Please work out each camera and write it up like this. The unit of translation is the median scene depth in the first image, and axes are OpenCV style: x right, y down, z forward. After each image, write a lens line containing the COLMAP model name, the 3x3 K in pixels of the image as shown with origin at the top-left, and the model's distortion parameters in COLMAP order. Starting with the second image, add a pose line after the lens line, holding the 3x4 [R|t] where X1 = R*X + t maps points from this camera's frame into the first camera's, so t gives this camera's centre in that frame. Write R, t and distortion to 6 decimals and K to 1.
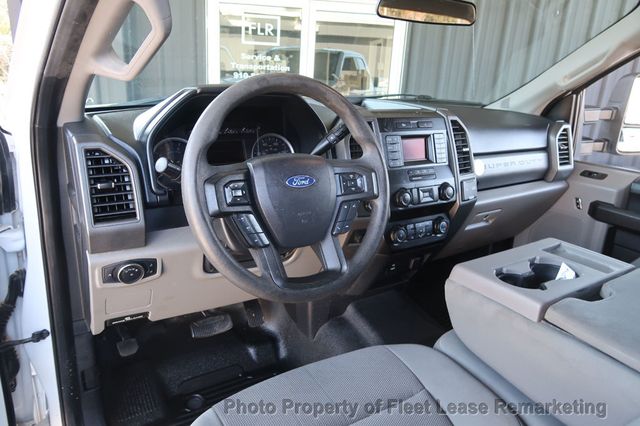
lens RADIAL K [[437.0, 0, 320.0], [0, 437.0, 213.0], [0, 0, 1]] dist [-0.022819, 0.003695]
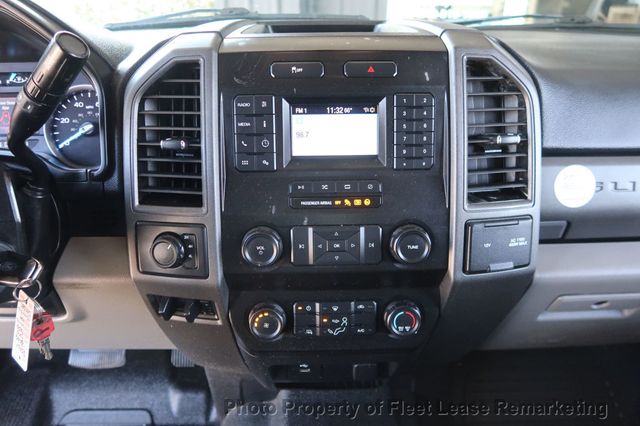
lens RADIAL K [[437.0, 0, 320.0], [0, 437.0, 213.0], [0, 0, 1]] dist [-0.022819, 0.003695]
pose [[0.850789, 0.165577, -0.498741, 0.403244], [-0.112714, 0.984474, 0.134560, -0.118101], [0.513278, -0.058267, 0.856242, 0.604883]]
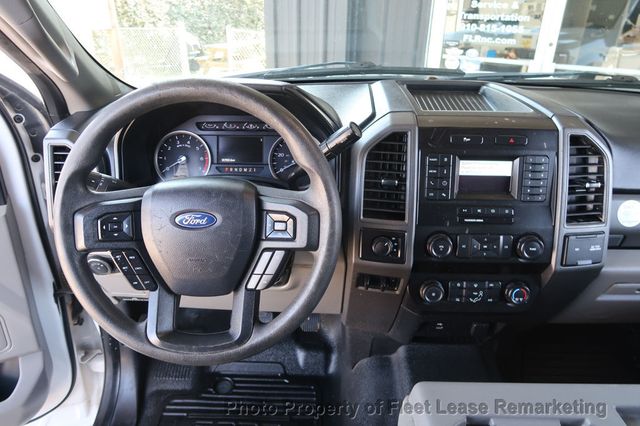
lens RADIAL K [[437.0, 0, 320.0], [0, 437.0, 213.0], [0, 0, 1]] dist [-0.022819, 0.003695]
pose [[0.831726, 0.201570, -0.517302, 0.346161], [-0.139976, 0.977797, 0.155948, -0.151997], [0.537250, -0.057296, 0.841474, 0.285022]]
